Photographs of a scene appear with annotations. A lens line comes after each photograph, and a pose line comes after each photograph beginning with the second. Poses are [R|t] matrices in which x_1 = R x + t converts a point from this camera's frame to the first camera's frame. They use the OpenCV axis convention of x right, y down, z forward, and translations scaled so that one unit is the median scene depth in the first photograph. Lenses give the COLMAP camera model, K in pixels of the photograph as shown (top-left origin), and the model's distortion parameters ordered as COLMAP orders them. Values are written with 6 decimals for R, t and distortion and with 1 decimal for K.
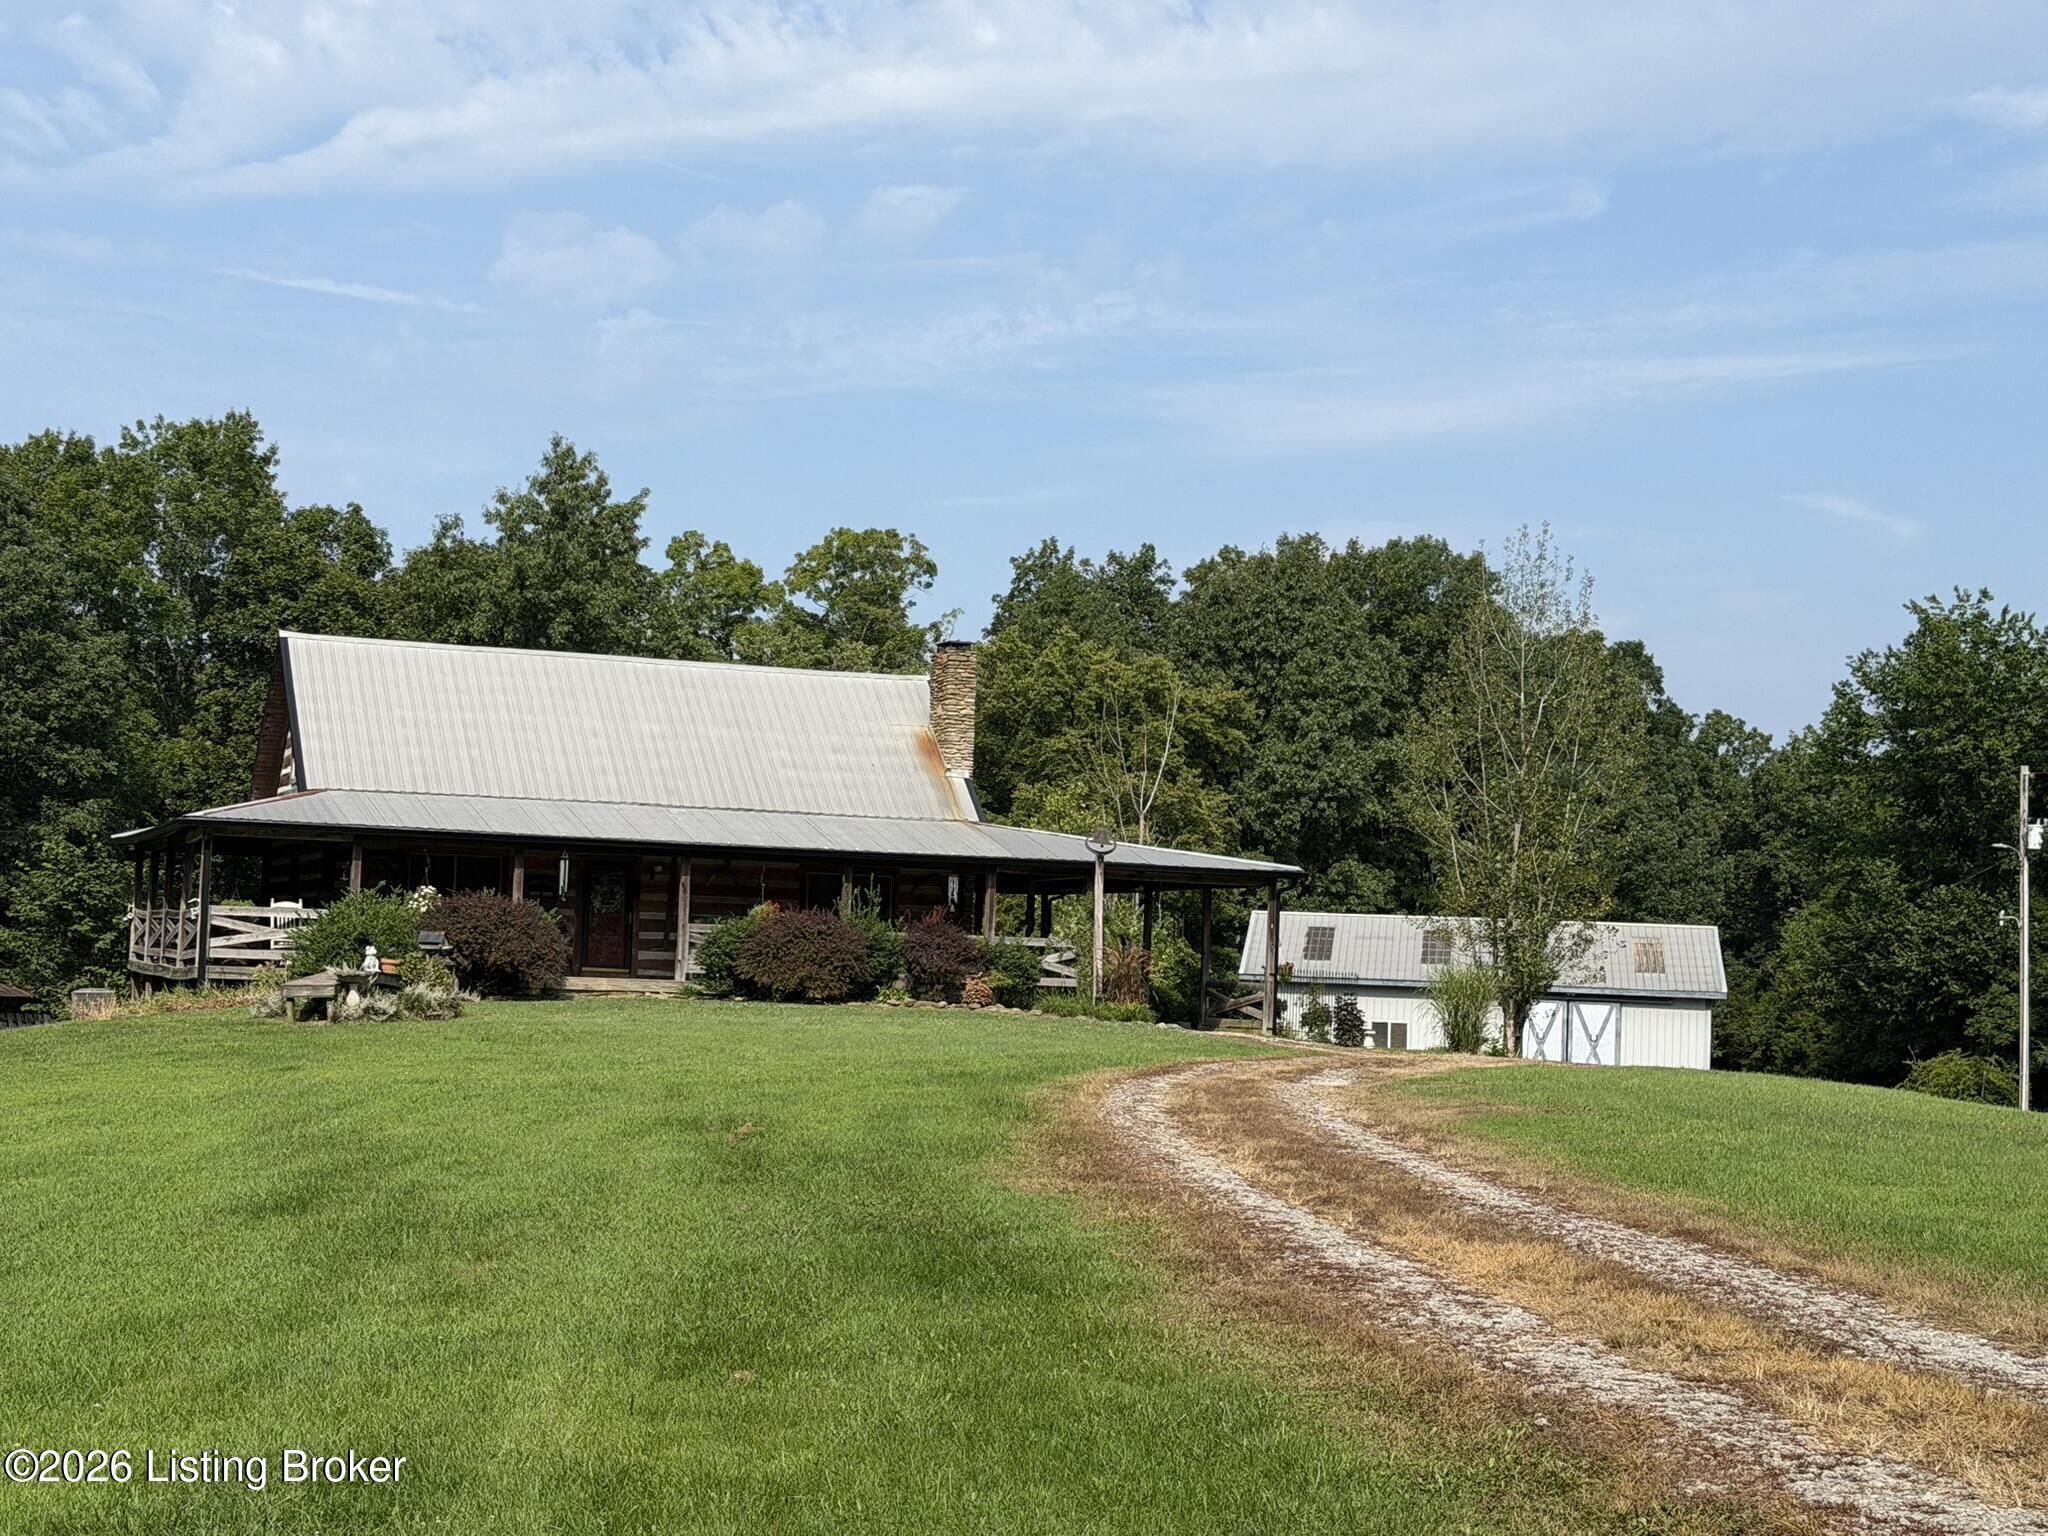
lens RADIAL K [[3374.7, 0, 1039.2], [0, 3374.7, 758.3], [0, 0, 1]] dist [0.139544, 0.000000]
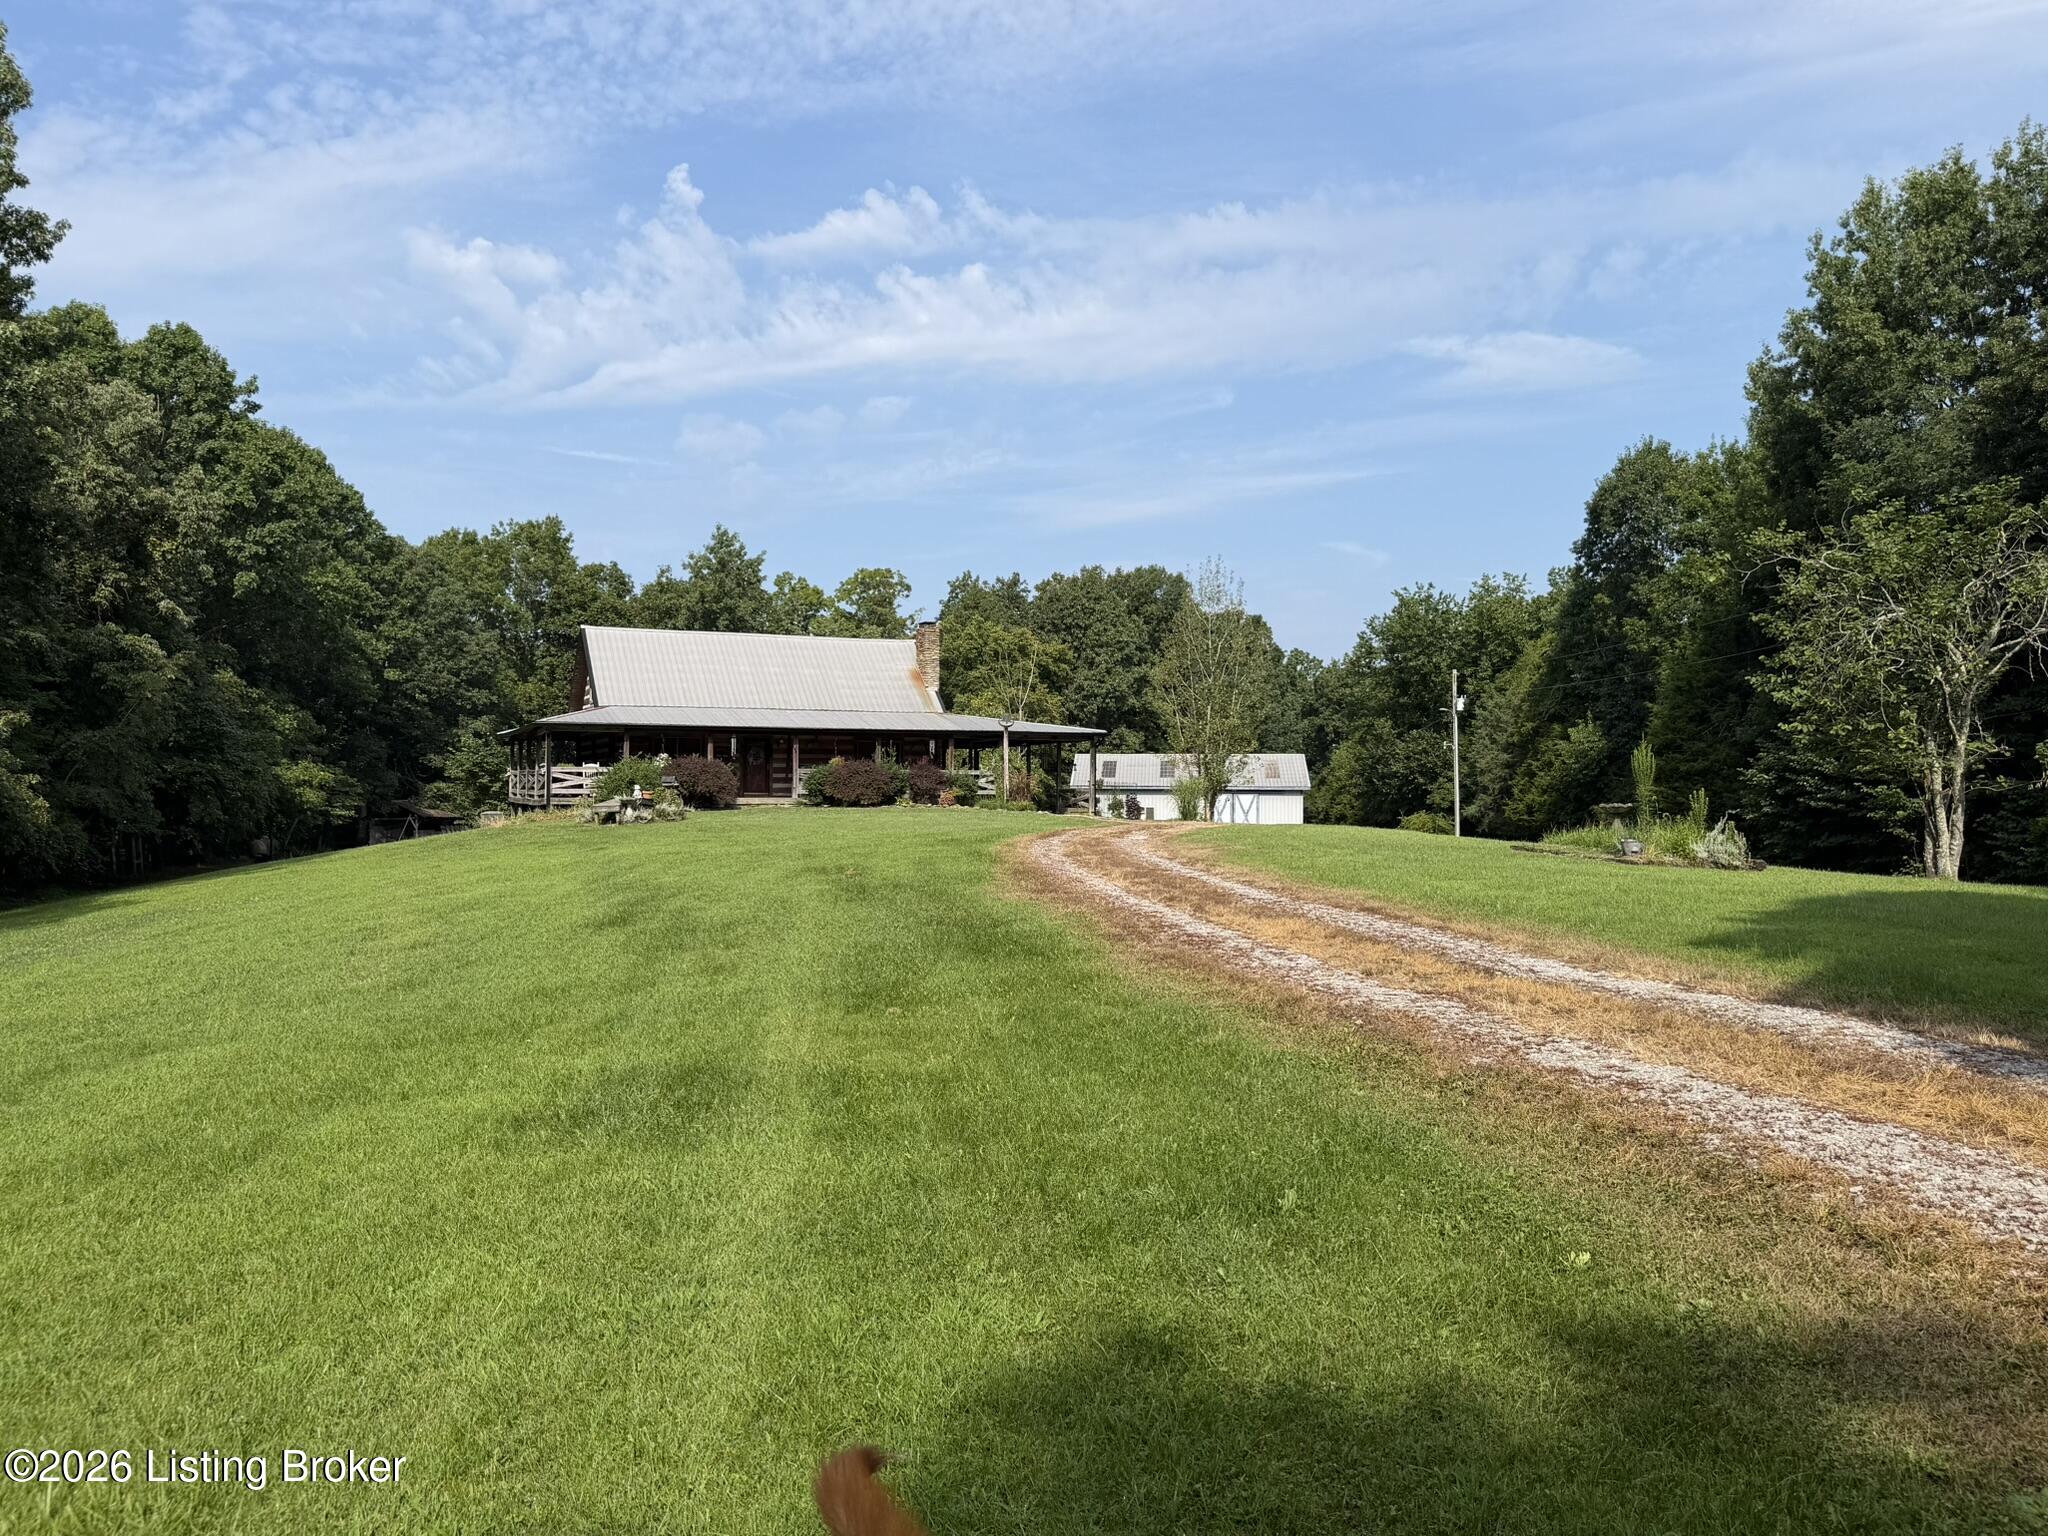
lens RADIAL K [[1632.3, 0, 1018.4], [0, 1632.3, 746.6], [0, 0, 1]] dist [0.123314, 0.002590]
pose [[0.998504, -0.031834, 0.044463, -0.014581], [0.030167, 0.998835, 0.037664, 0.003356], [-0.045611, -0.036266, 0.998301, 0.036956]]
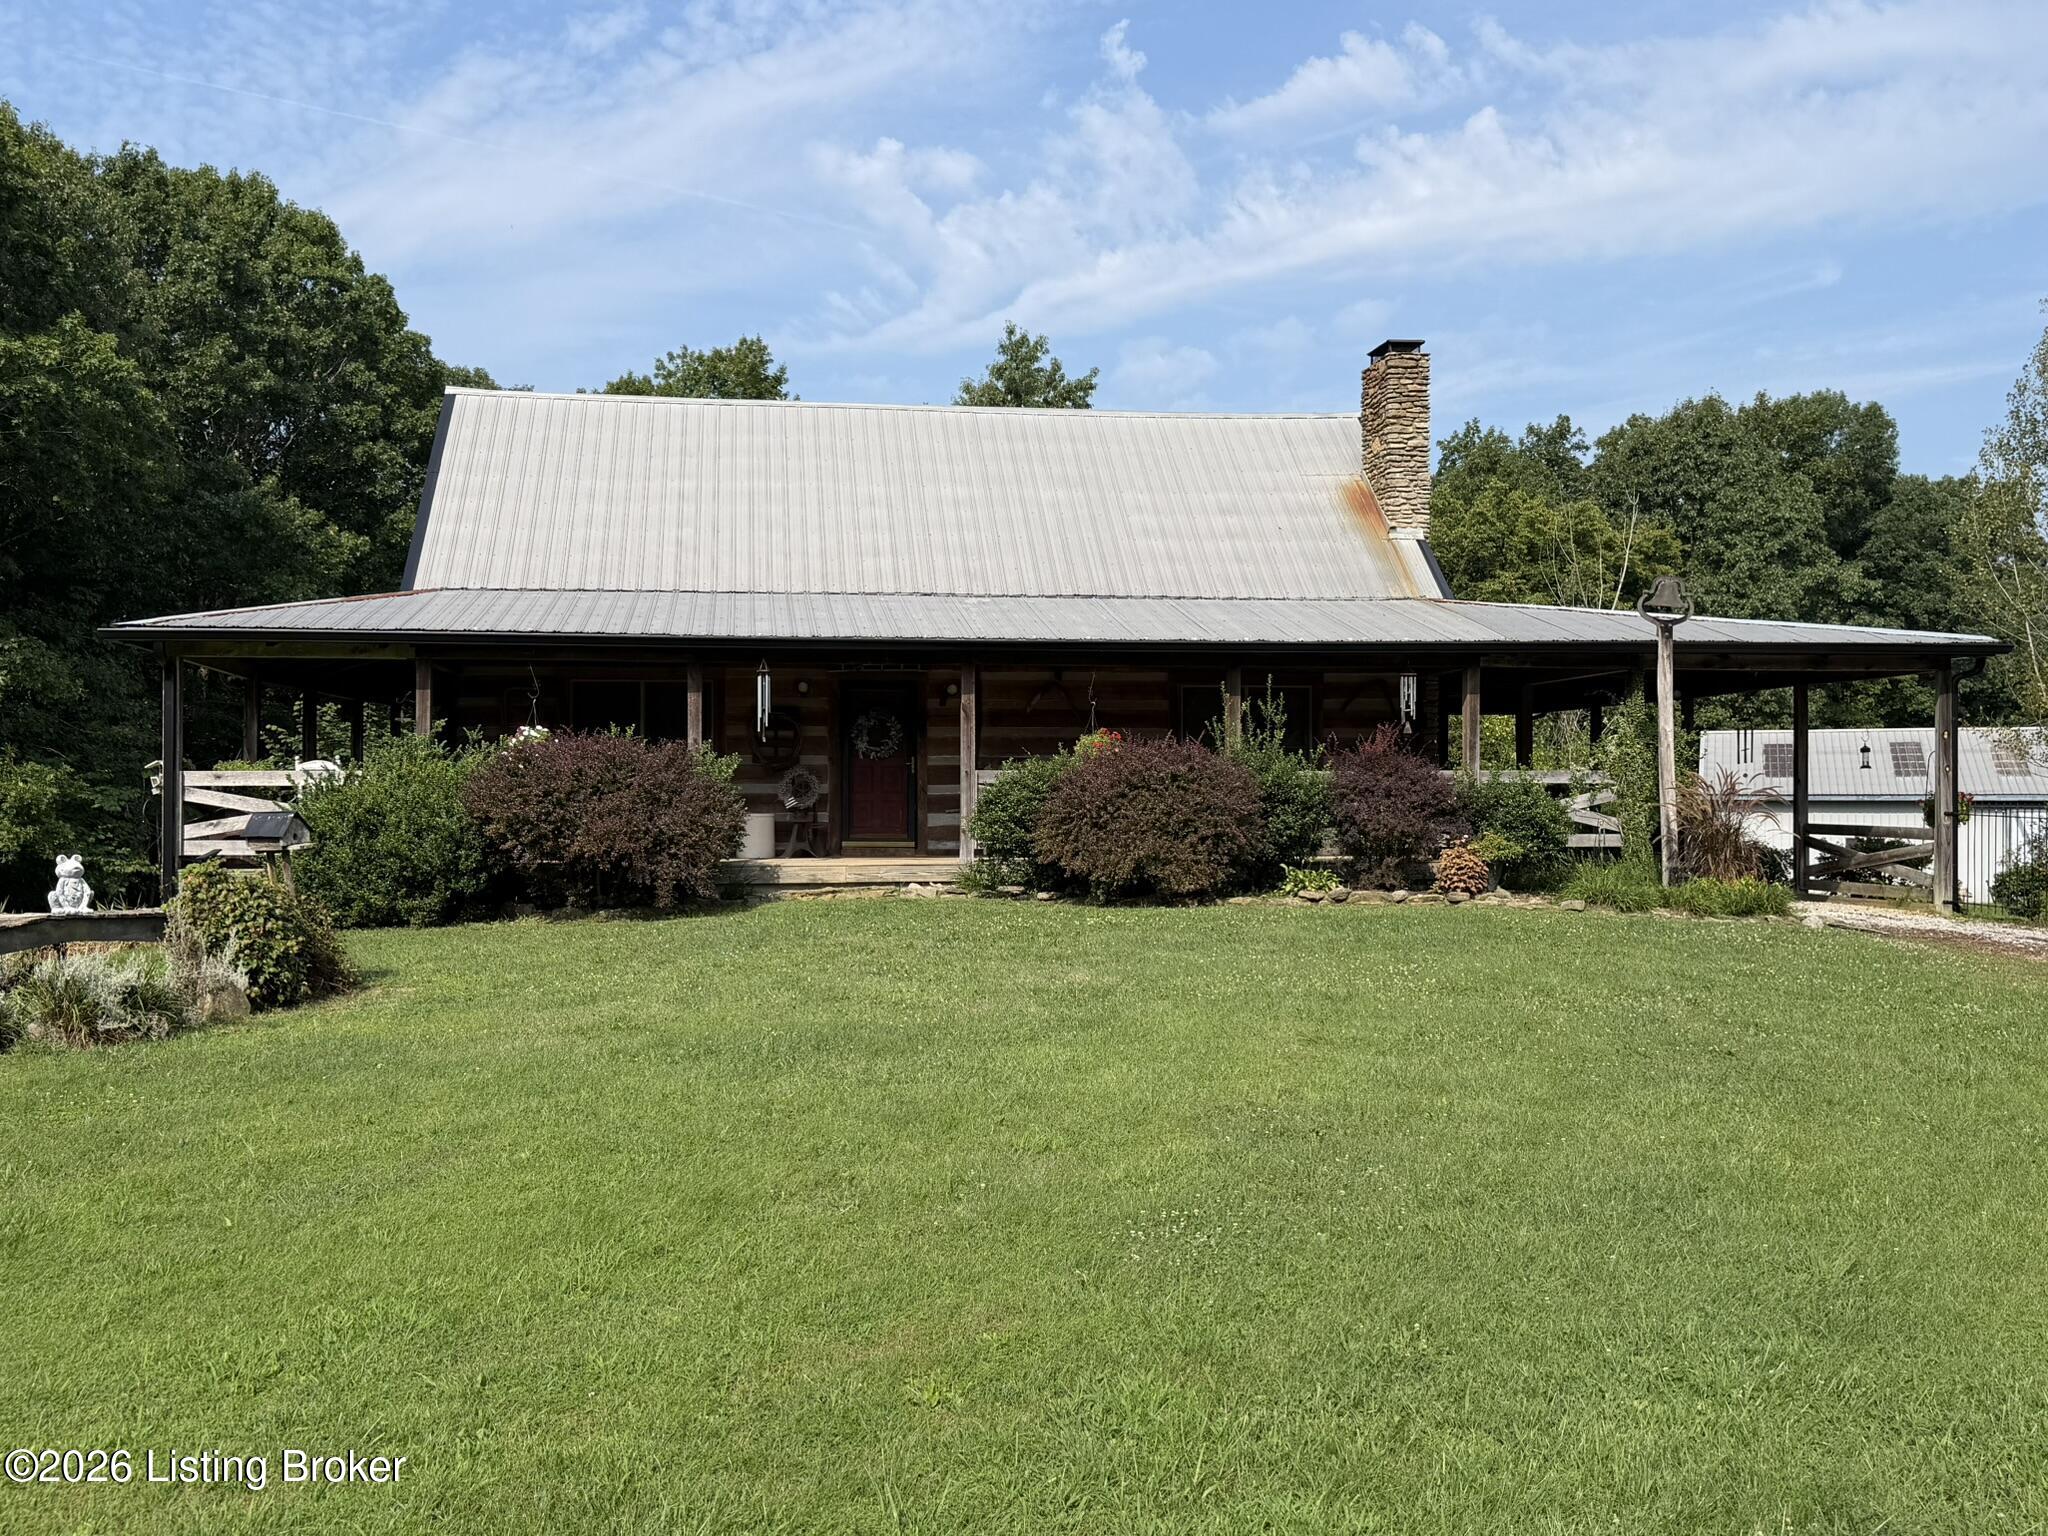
lens RADIAL K [[1960.3, 0, 1041.4], [0, 1960.3, 807.3], [0, 0, 1]] dist [0.195353, 0.000000]
pose [[0.979010, -0.037392, -0.200353, -0.016497], [0.051240, 0.996609, 0.064384, 0.027042], [0.197266, -0.073299, 0.977606, 0.532909]]
